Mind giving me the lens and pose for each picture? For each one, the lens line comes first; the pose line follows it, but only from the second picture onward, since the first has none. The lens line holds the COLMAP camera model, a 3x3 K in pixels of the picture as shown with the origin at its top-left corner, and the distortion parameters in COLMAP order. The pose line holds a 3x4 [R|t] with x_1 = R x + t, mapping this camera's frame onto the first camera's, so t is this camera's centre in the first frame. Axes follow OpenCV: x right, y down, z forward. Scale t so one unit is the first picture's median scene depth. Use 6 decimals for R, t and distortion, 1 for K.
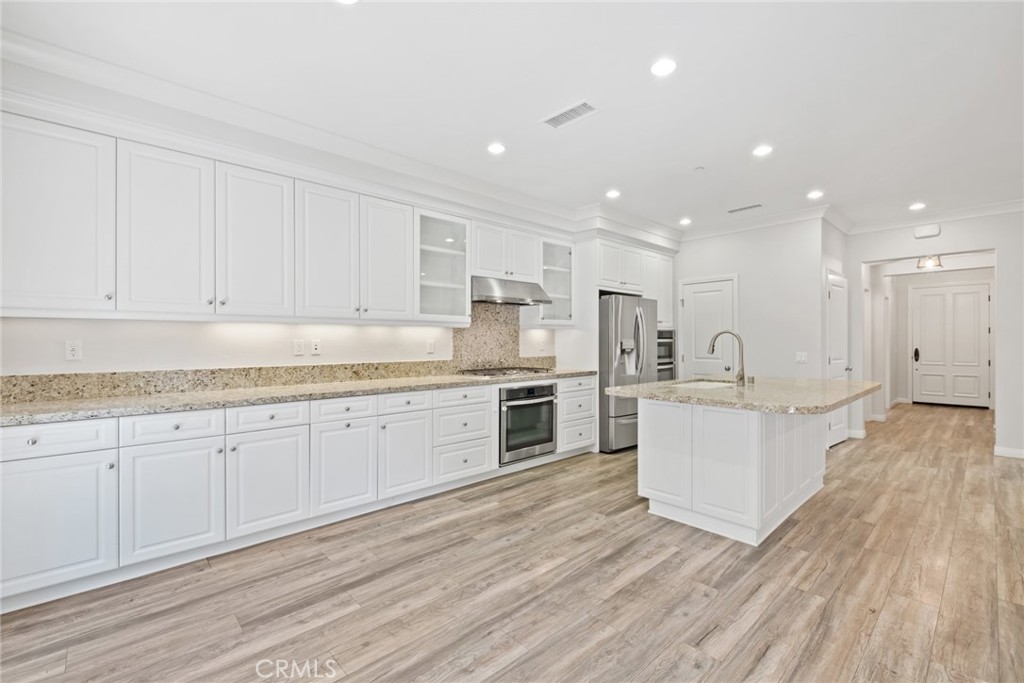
lens RADIAL K [[444.2, 0, 513.7], [0, 444.2, 331.0], [0, 0, 1]] dist [0.001635, -0.001608]
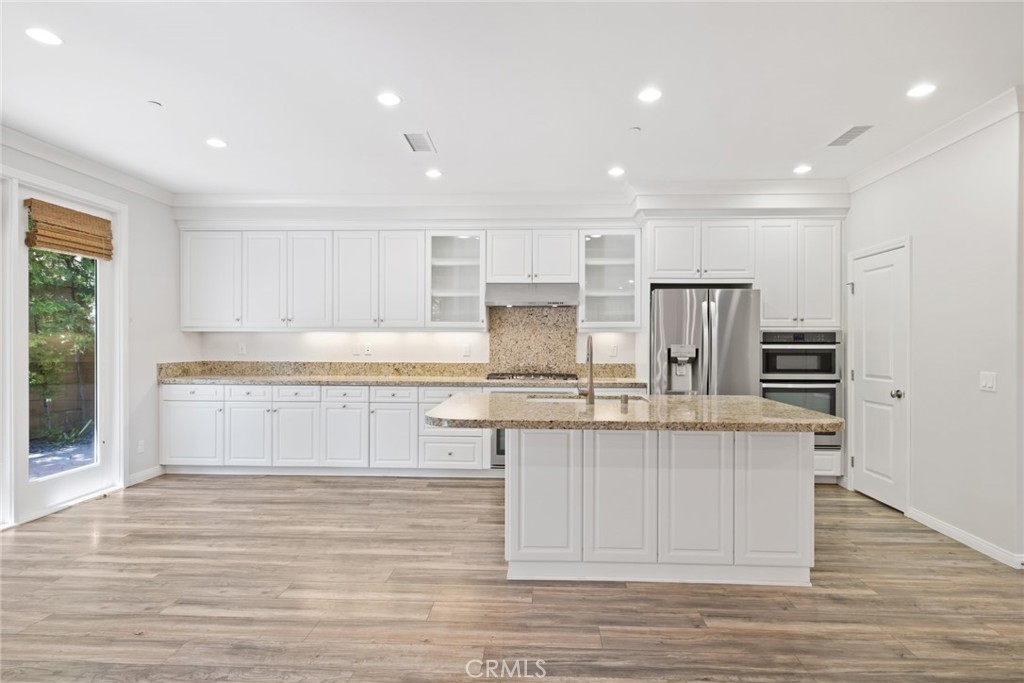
lens RADIAL K [[521.3, 0, 513.8], [0, 521.3, 336.8], [0, 0, 1]] dist [0.007182, -0.004477]
pose [[0.703358, -0.000573, -0.710835, 1.151804], [0.010330, 0.999902, 0.009416, -0.012118], [0.710760, -0.013966, 0.703296, 0.245008]]
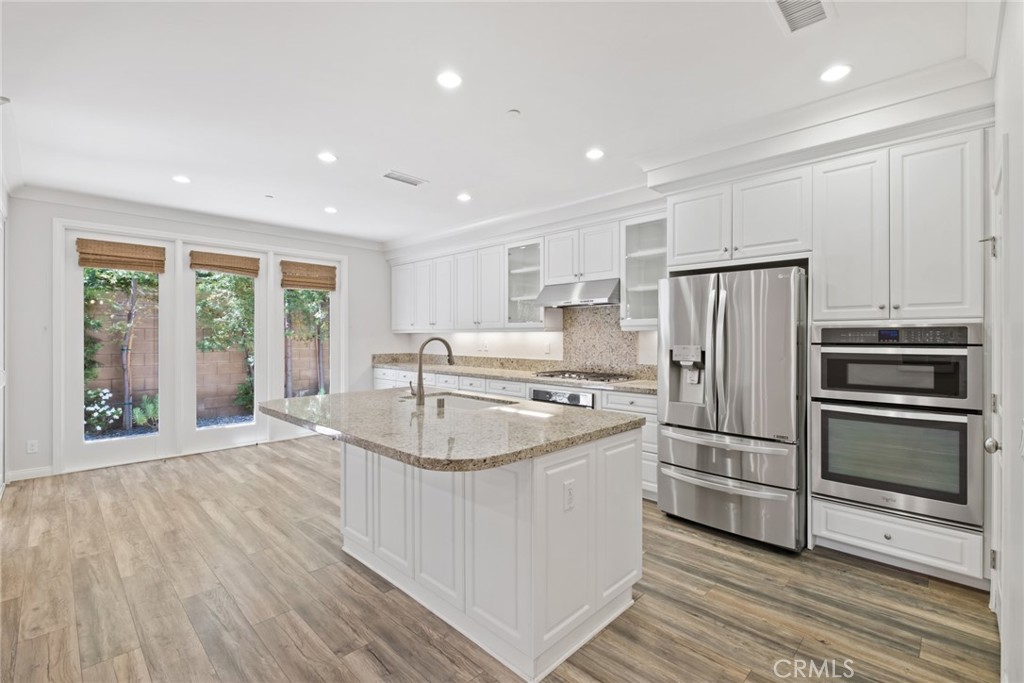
lens RADIAL K [[444.2, 0, 524.0], [0, 444.2, 337.3], [0, 0, 1]] dist [0.001635, -0.001608]
pose [[0.071452, 0.006631, -0.997422, 1.421987], [0.023770, 0.999683, 0.008349, -0.007282], [0.997161, -0.024305, 0.071272, 1.203395]]
